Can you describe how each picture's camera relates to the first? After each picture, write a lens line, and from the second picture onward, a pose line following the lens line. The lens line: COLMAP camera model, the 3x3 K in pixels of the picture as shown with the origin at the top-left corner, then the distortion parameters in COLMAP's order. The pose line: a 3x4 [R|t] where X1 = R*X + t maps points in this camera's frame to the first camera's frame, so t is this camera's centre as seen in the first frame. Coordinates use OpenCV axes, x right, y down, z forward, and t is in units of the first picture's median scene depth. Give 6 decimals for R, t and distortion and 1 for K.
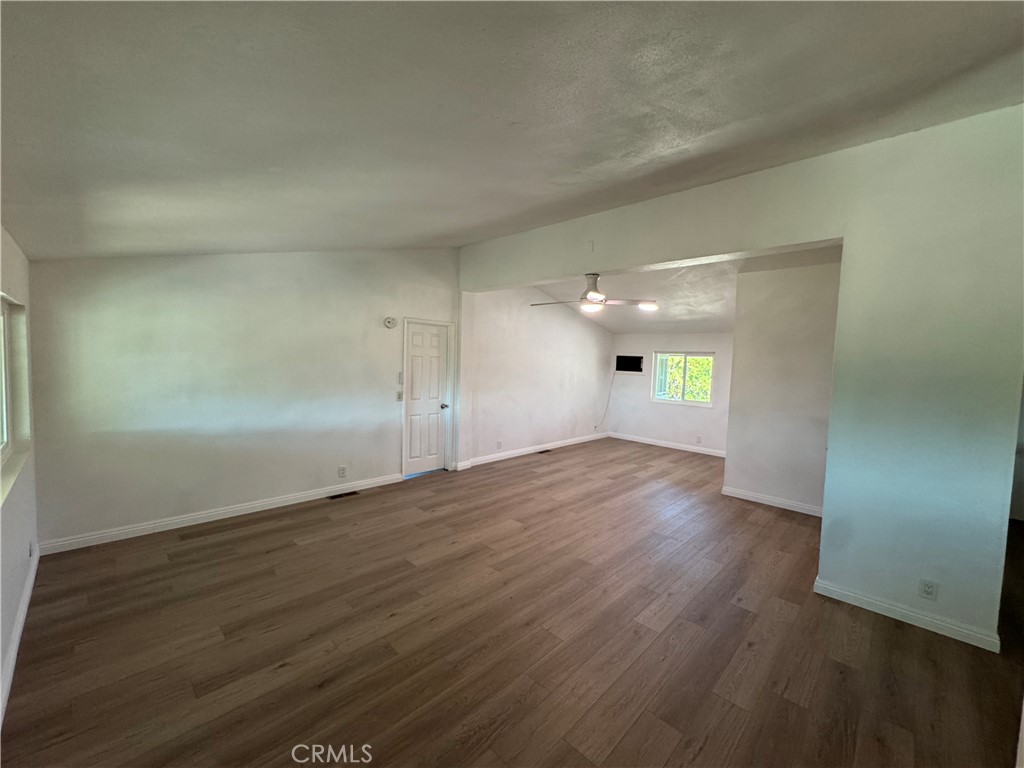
lens RADIAL K [[408.4, 0, 512.0], [0, 408.4, 384.0], [0, 0, 1]] dist [-0.002596, 0.000791]
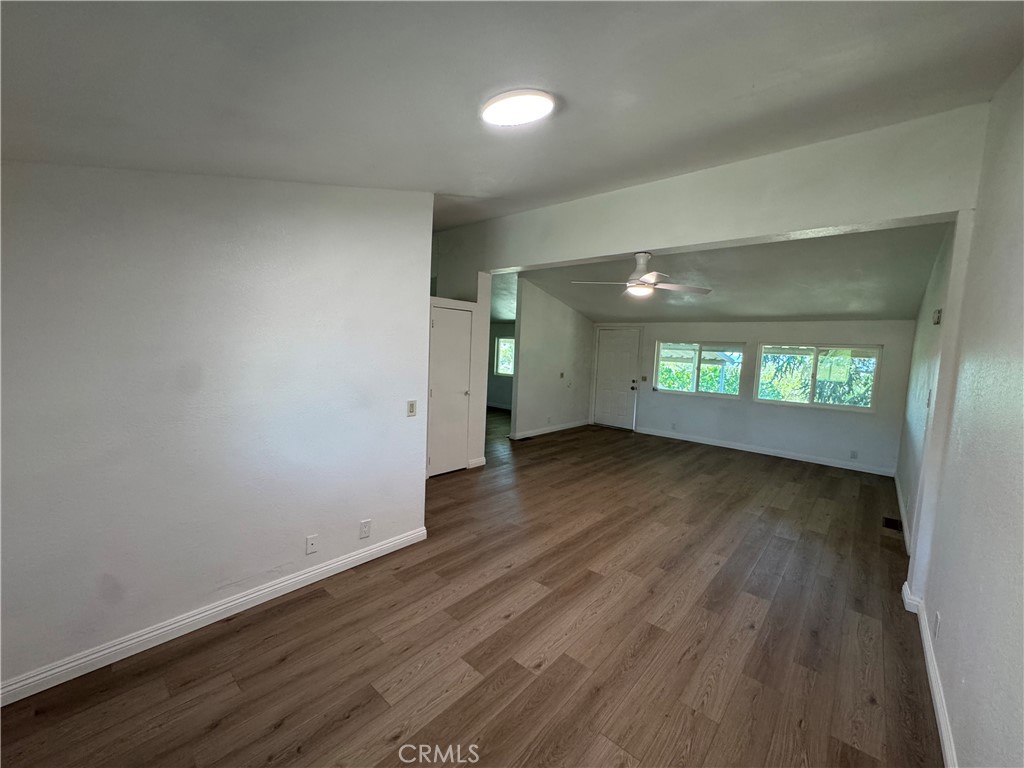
lens RADIAL K [[408.4, 0, 512.0], [0, 408.4, 384.0], [0, 0, 1]] dist [-0.002596, 0.000791]
pose [[-0.995644, -0.074543, -0.056012, 0.507848], [-0.082103, 0.985614, 0.147733, -0.094817], [0.044193, 0.151688, -0.987440, 1.888976]]
